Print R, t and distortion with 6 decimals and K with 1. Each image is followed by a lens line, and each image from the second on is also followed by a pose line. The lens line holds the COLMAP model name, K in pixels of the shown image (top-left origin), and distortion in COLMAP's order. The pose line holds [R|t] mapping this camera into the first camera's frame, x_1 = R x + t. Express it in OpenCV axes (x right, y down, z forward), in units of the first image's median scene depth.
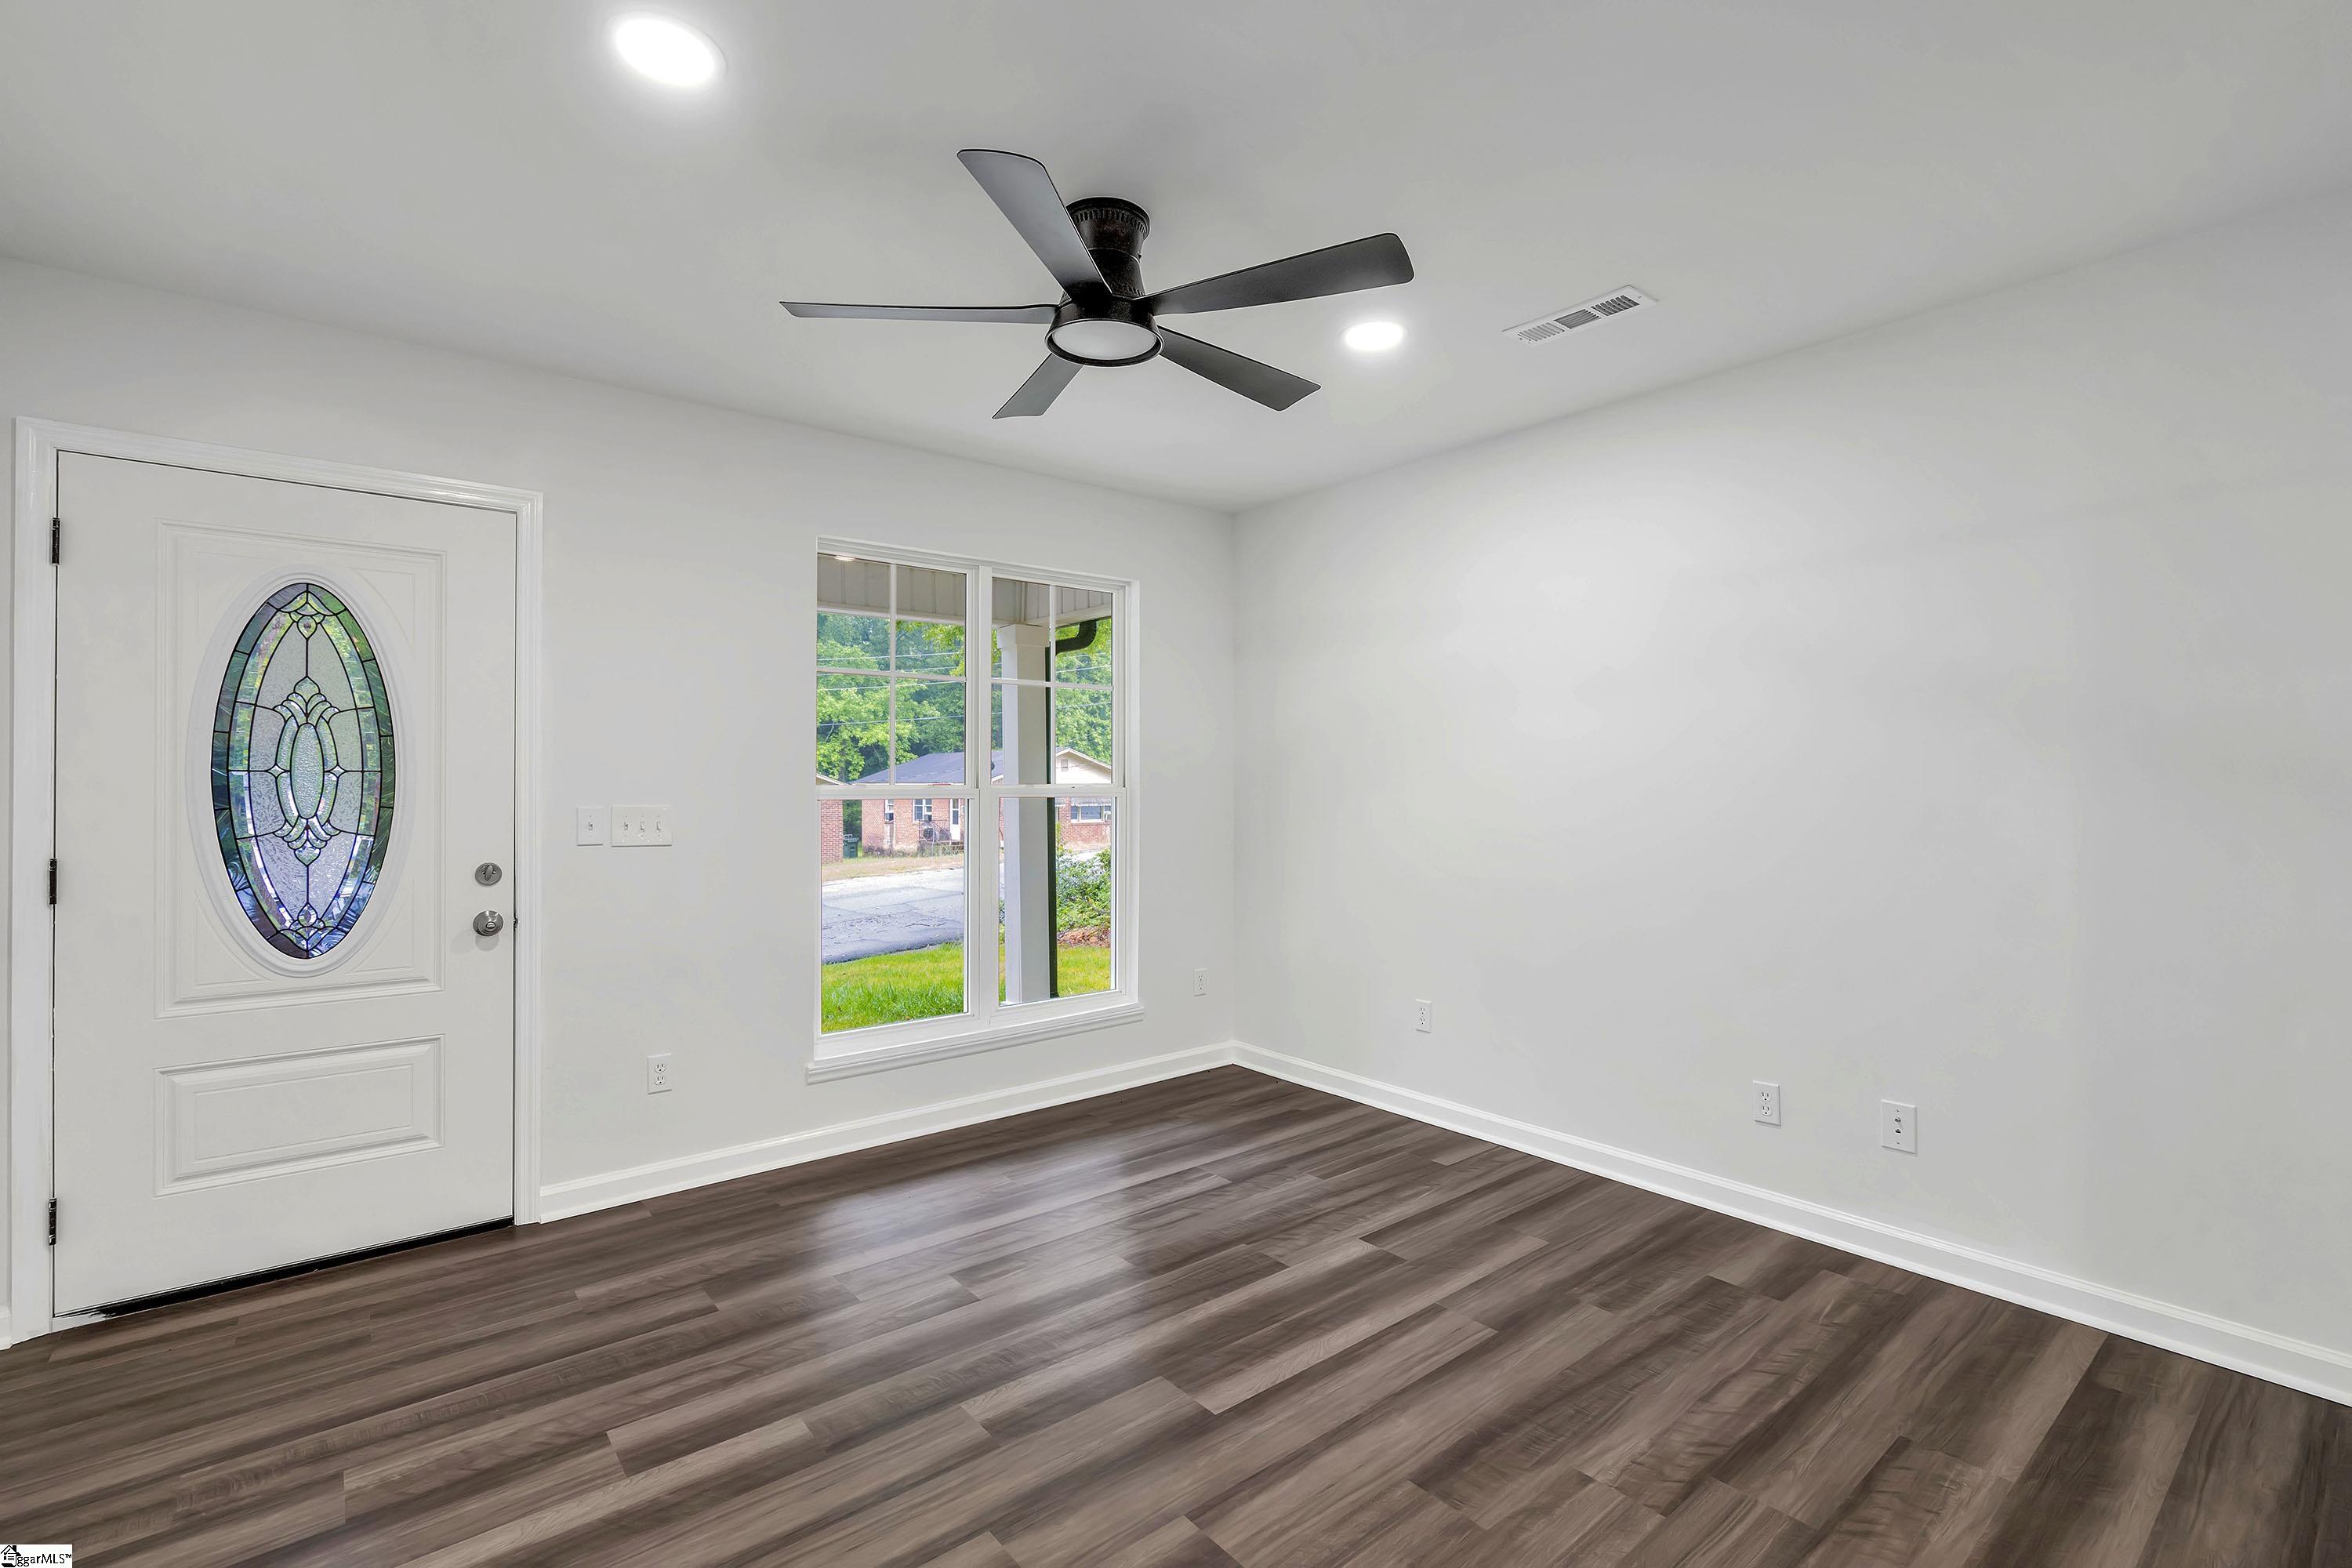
lens RADIAL K [[1058.2, 0, 1185.6], [0, 1058.2, 771.7], [0, 0, 1]] dist [0.003691, -0.000671]
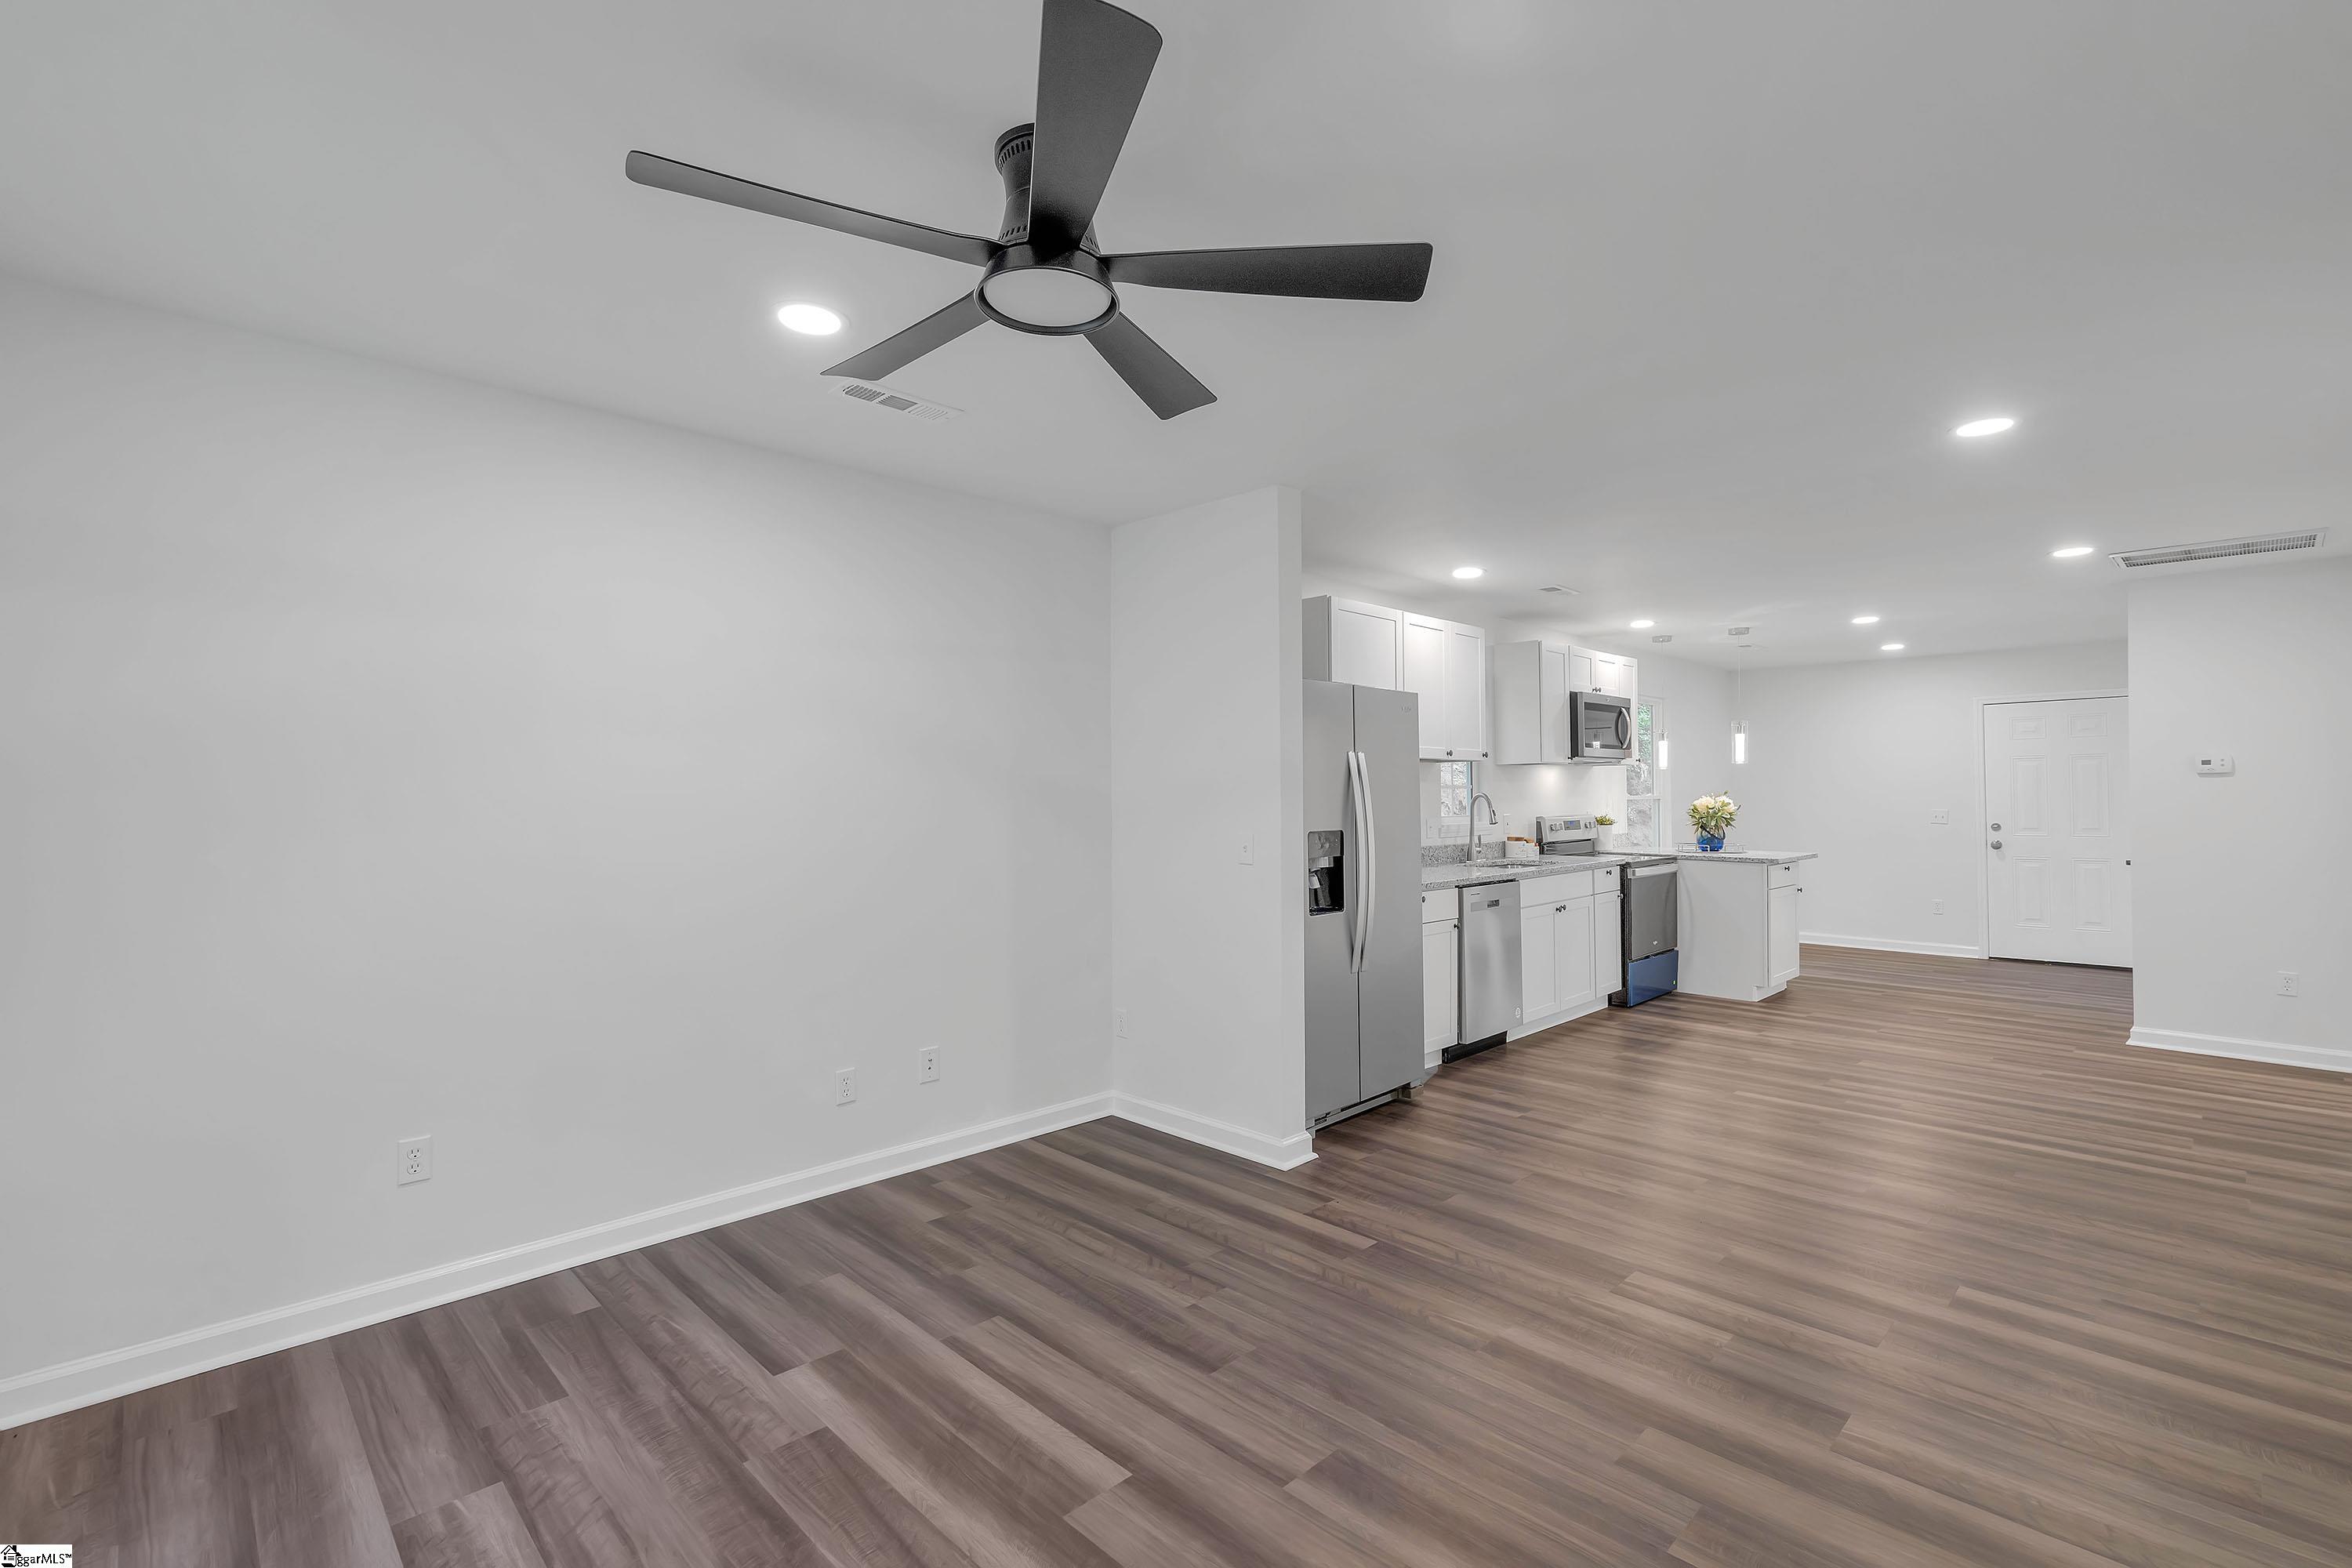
lens RADIAL K [[1058.2, 0, 1188.4], [0, 1058.2, 789.3], [0, 0, 1]] dist [0.003691, -0.000671]
pose [[-0.098892, 0.008691, 0.995060, -0.756512], [-0.007473, 0.999927, -0.009476, -0.010364], [-0.995070, -0.008373, -0.098820, 0.836781]]
